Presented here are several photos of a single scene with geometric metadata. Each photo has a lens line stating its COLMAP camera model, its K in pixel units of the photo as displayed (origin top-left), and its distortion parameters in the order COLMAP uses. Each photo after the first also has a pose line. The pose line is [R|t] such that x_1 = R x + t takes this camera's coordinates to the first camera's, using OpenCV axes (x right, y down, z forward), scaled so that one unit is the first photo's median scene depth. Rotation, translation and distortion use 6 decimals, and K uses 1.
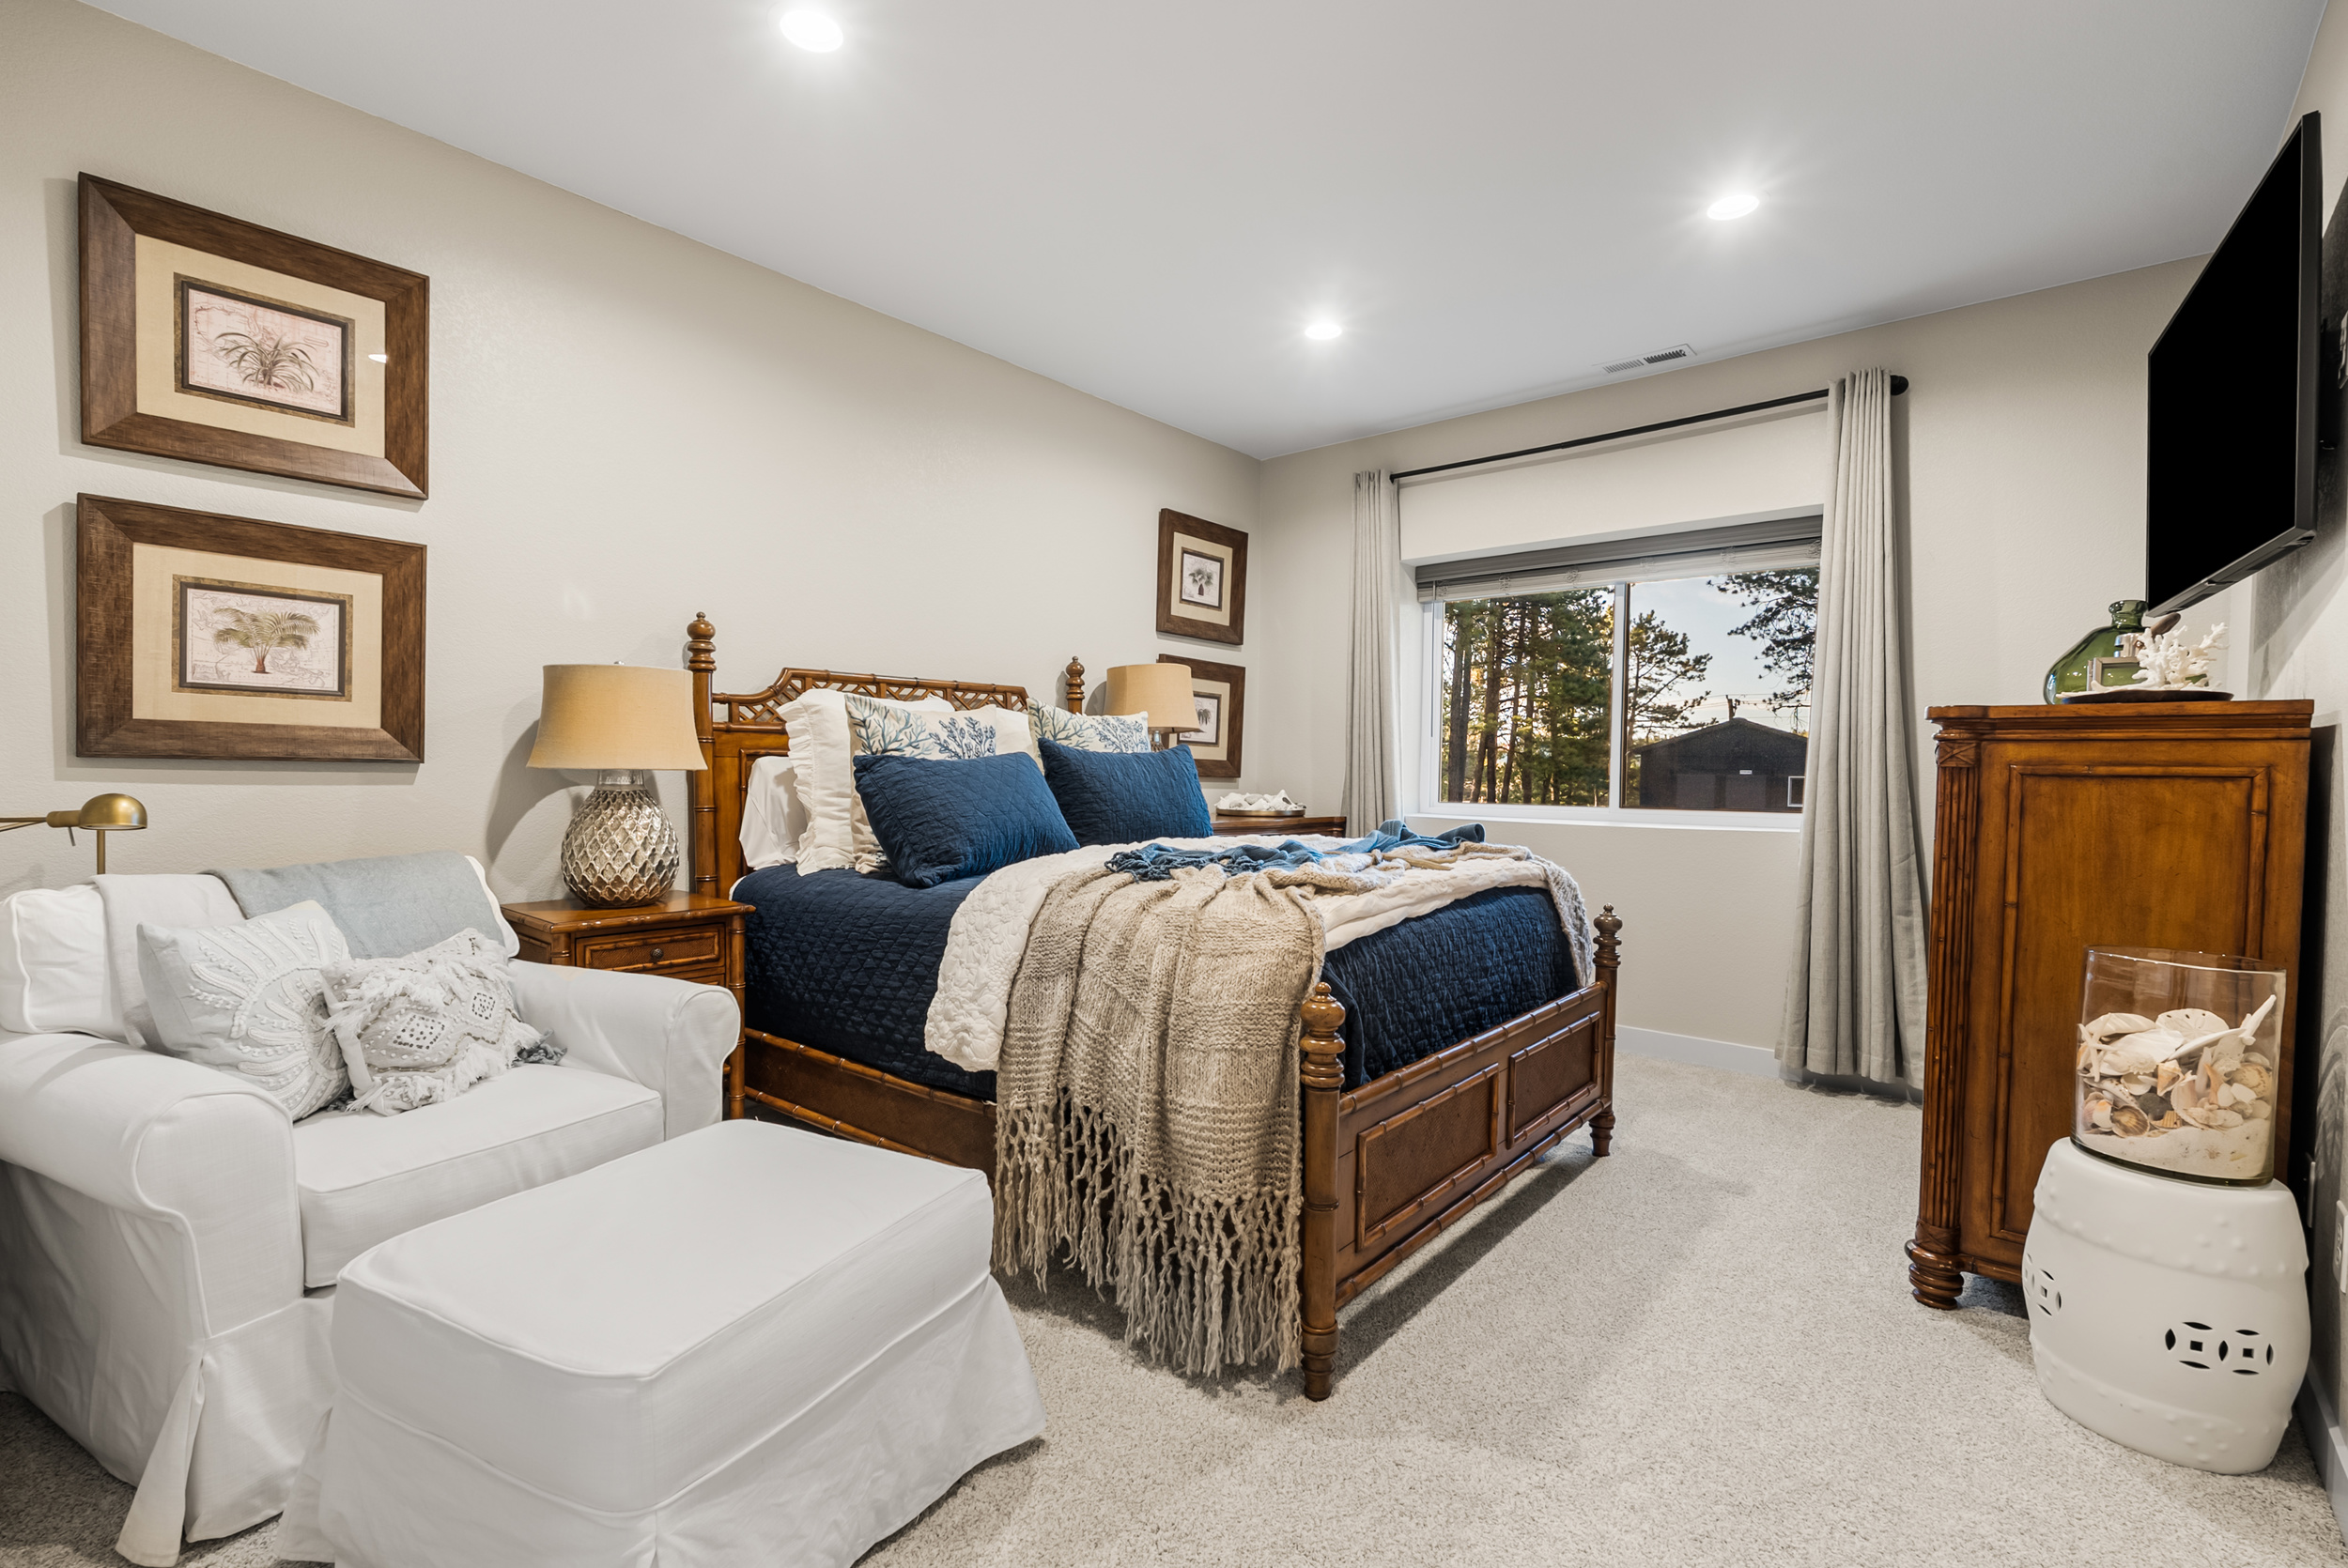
lens RADIAL K [[1045.5, 0, 1175.5], [0, 1045.5, 785.5], [0, 0, 1]] dist [-0.000225, -0.000012]
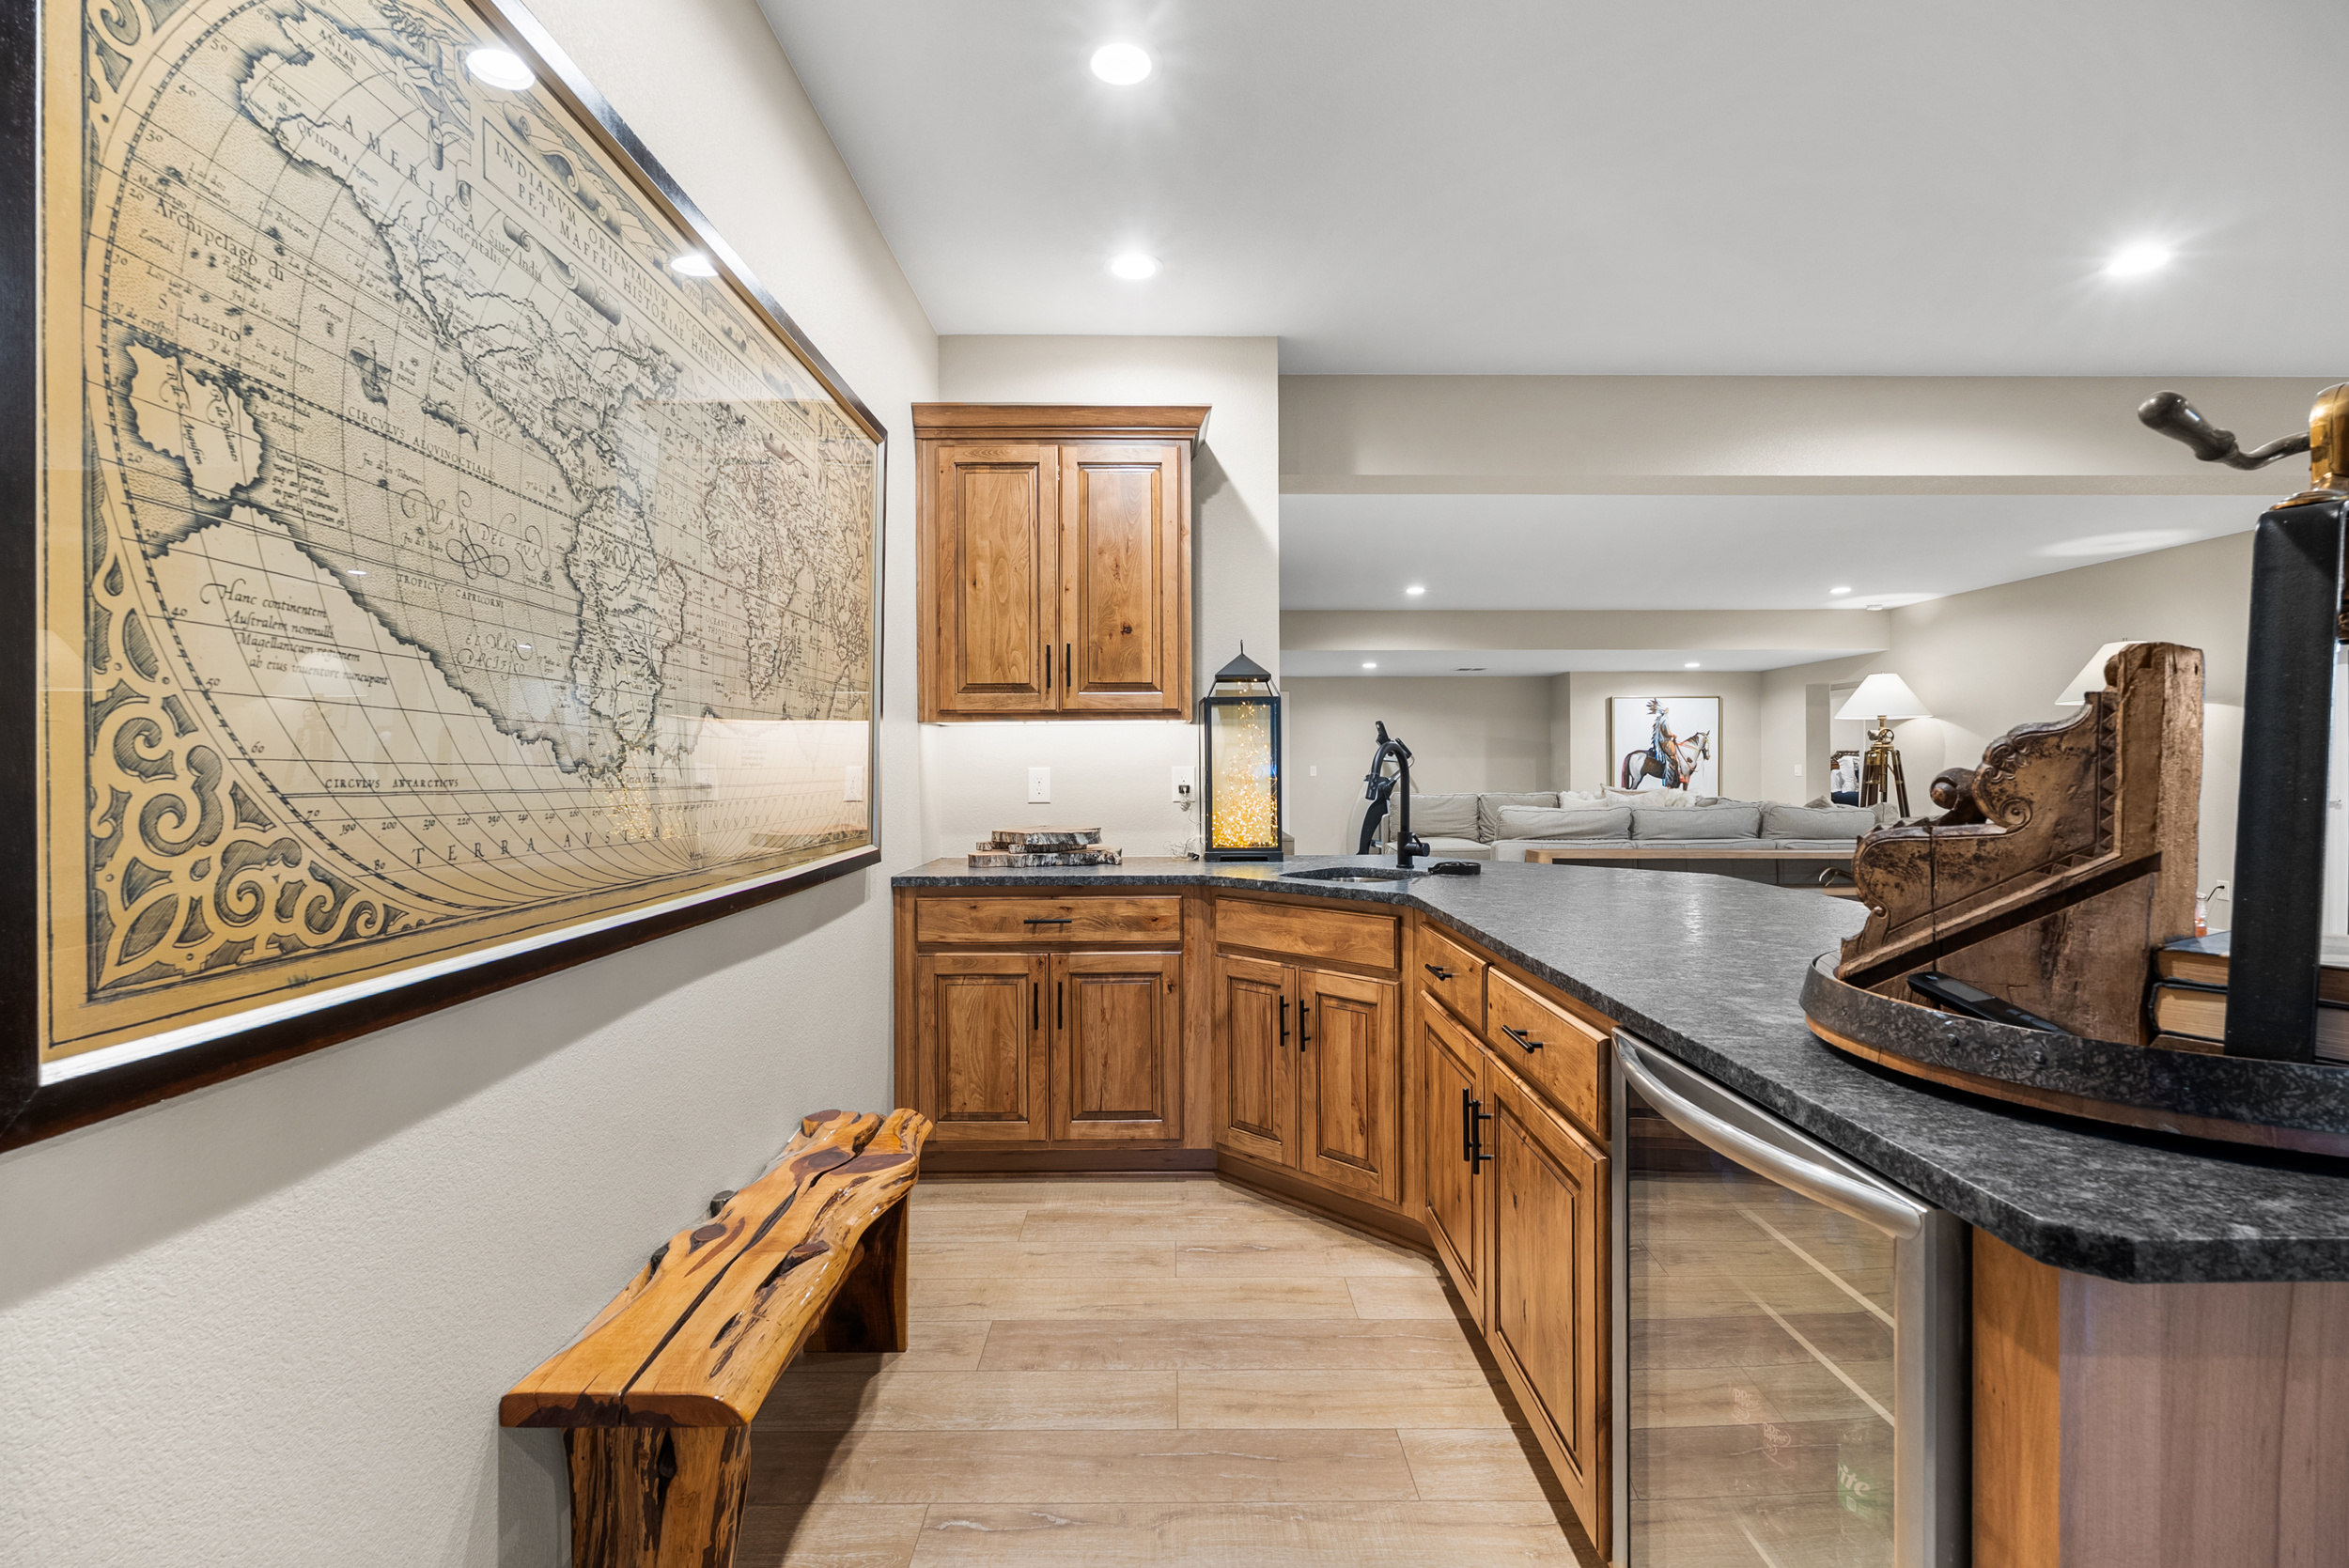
lens RADIAL K [[1046.1, 0, 1176.6], [0, 1046.1, 779.5], [0, 0, 1]] dist [-0.000225, -0.000012]
pose [[0.633619, -0.012419, -0.773546, 1.509104], [0.000880, 0.999882, -0.015332, 0.094391], [0.773645, 0.009034, 0.633555, -4.678231]]
